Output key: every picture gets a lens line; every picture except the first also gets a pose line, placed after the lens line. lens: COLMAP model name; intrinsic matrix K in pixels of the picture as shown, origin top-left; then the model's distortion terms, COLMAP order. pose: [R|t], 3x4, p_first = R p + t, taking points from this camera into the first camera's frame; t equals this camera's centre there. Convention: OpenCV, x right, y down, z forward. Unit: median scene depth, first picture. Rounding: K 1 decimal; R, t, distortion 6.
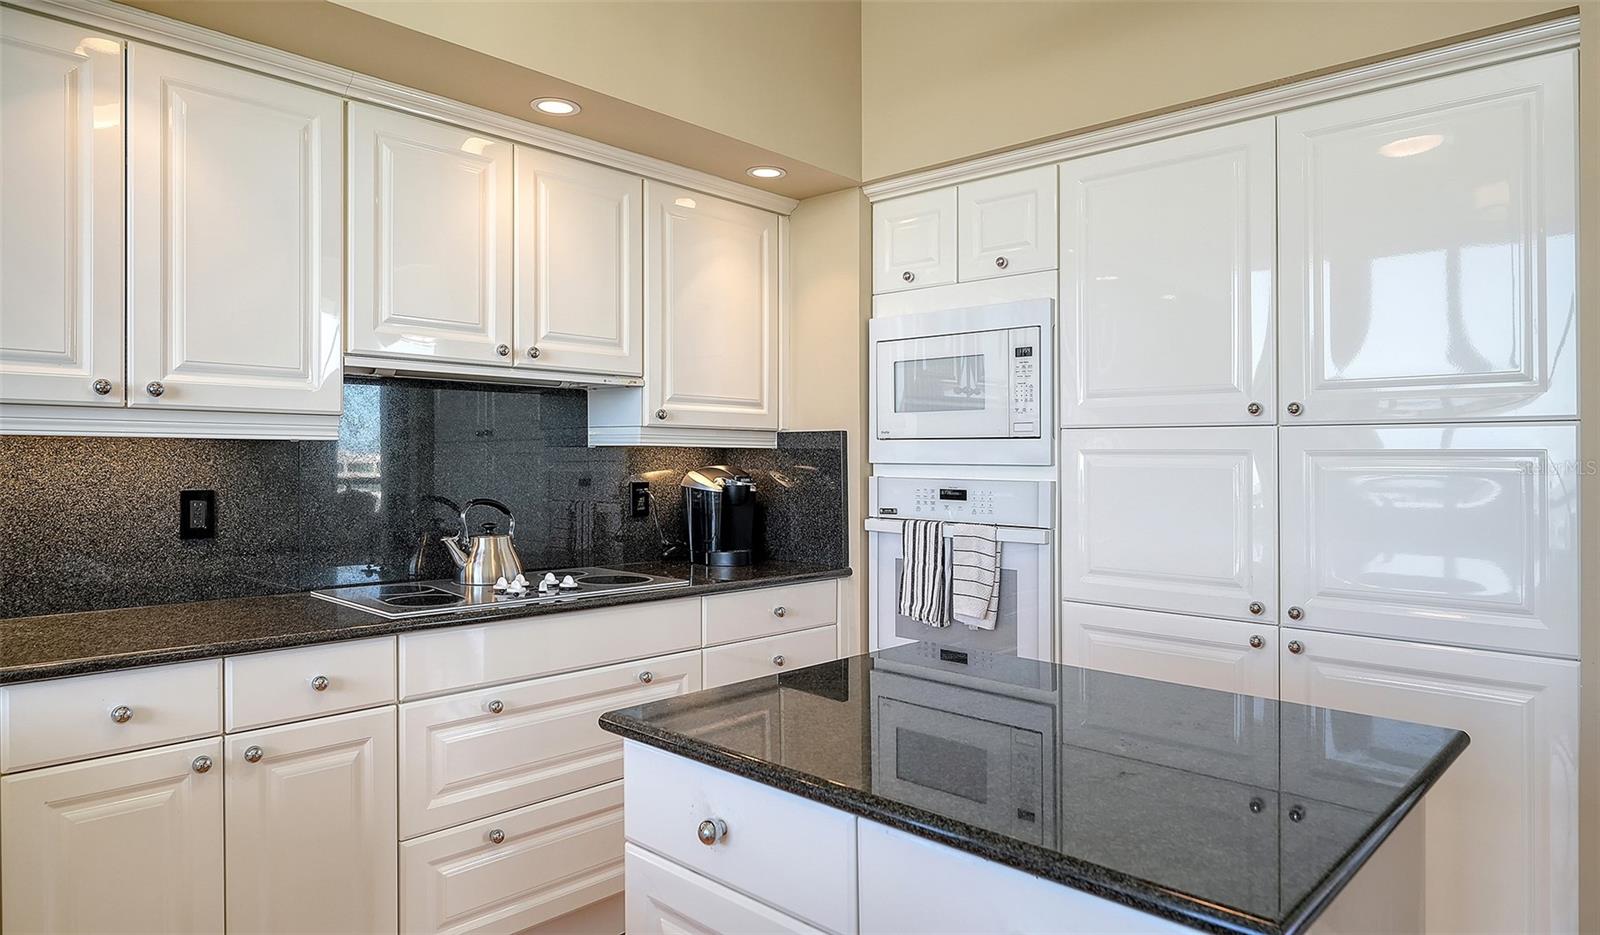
lens RADIAL K [[960.2, 0, 864.4], [0, 960.2, 447.3], [0, 0, 1]] dist [-0.005591, -0.001649]
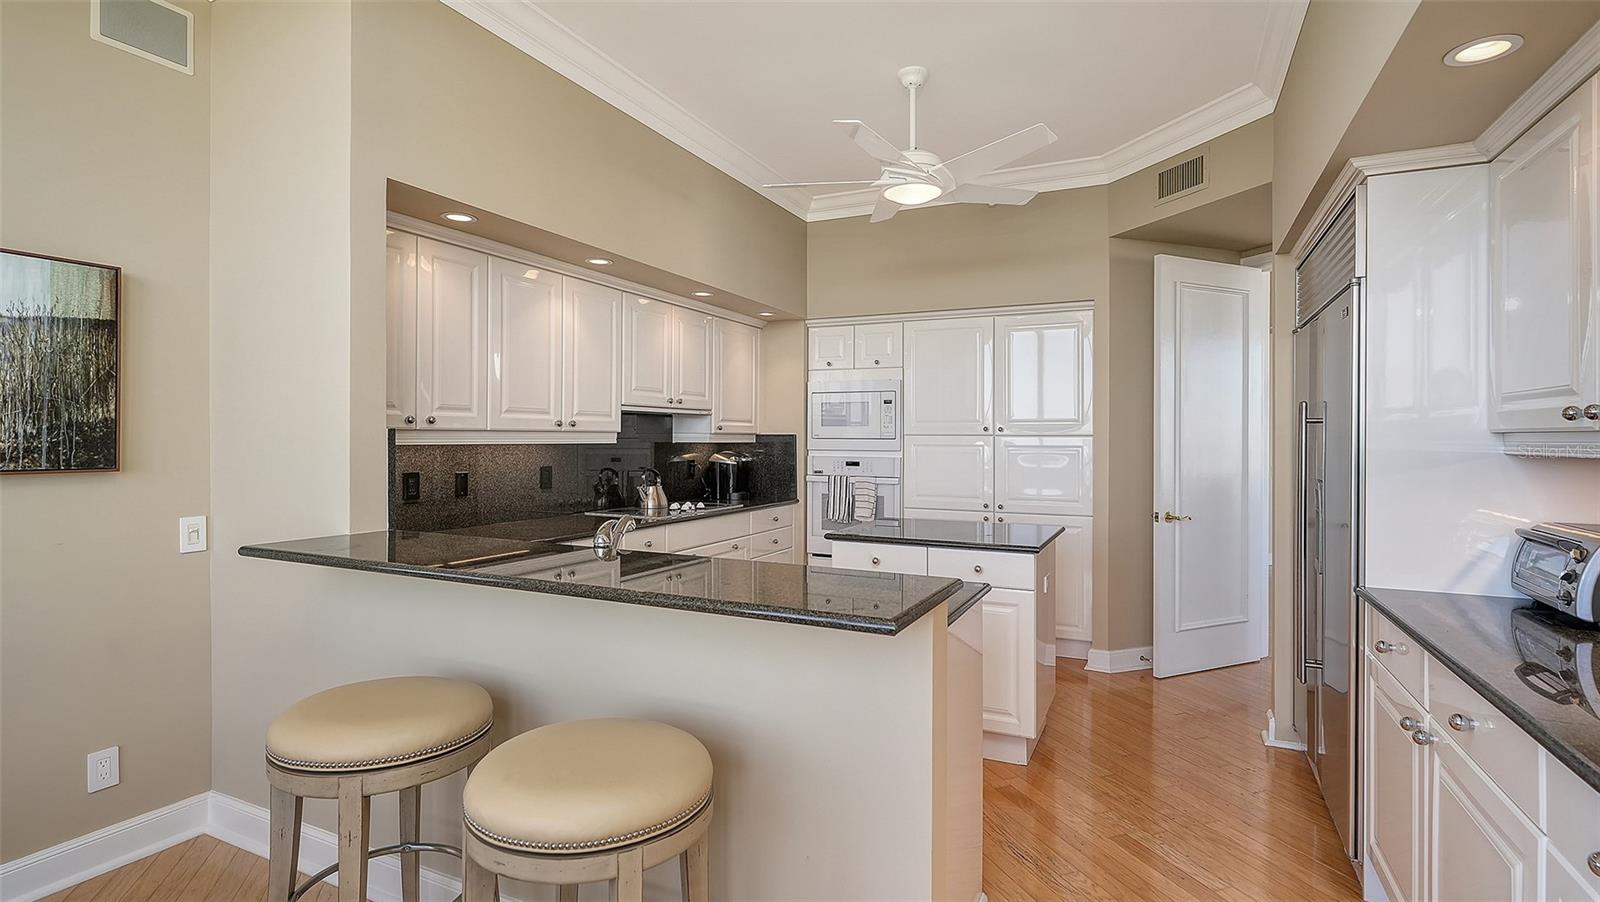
lens RADIAL K [[776.1, 0, 798.2], [0, 776.1, 444.9], [0, 0, 1]] dist [0.001177, 0.000030]
pose [[0.964215, -0.006914, 0.265032, -0.512121], [0.000664, 0.999720, 0.023663, -0.037832], [-0.265121, -0.022640, 0.963949, -0.713444]]
